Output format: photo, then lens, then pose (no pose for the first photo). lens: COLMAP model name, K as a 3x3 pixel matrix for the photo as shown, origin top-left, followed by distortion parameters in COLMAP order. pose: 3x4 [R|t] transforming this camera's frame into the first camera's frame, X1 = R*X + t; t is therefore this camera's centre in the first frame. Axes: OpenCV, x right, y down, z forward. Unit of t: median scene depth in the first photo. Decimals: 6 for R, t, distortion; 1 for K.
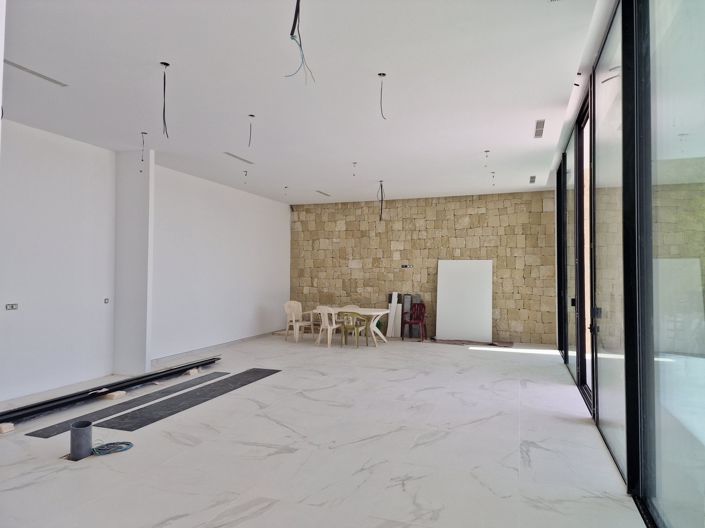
lens RADIAL K [[475.5, 0, 366.2], [0, 475.5, 261.3], [0, 0, 1]] dist [0.067421, -0.001952]
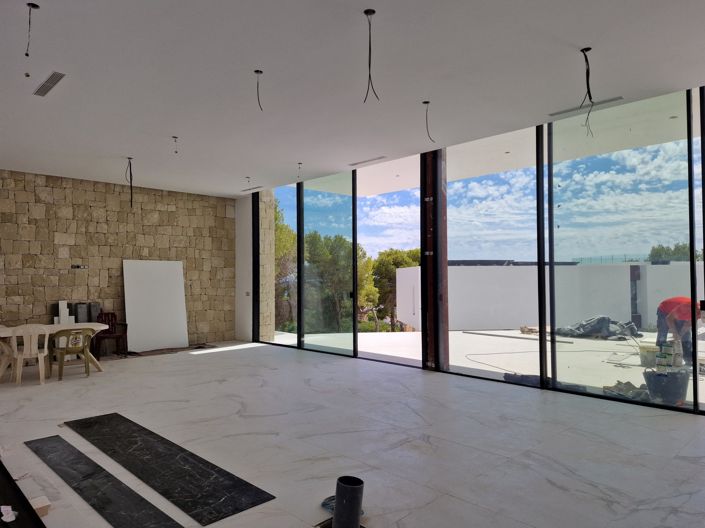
lens RADIAL K [[475.5, 0, 361.9], [0, 475.5, 270.8], [0, 0, 1]] dist [0.067421, -0.001952]
pose [[0.438394, 0.006768, 0.898757, -0.428638], [-0.012752, 0.999918, -0.001309, 0.012617], [-0.898693, -0.010886, 0.438444, 0.245729]]
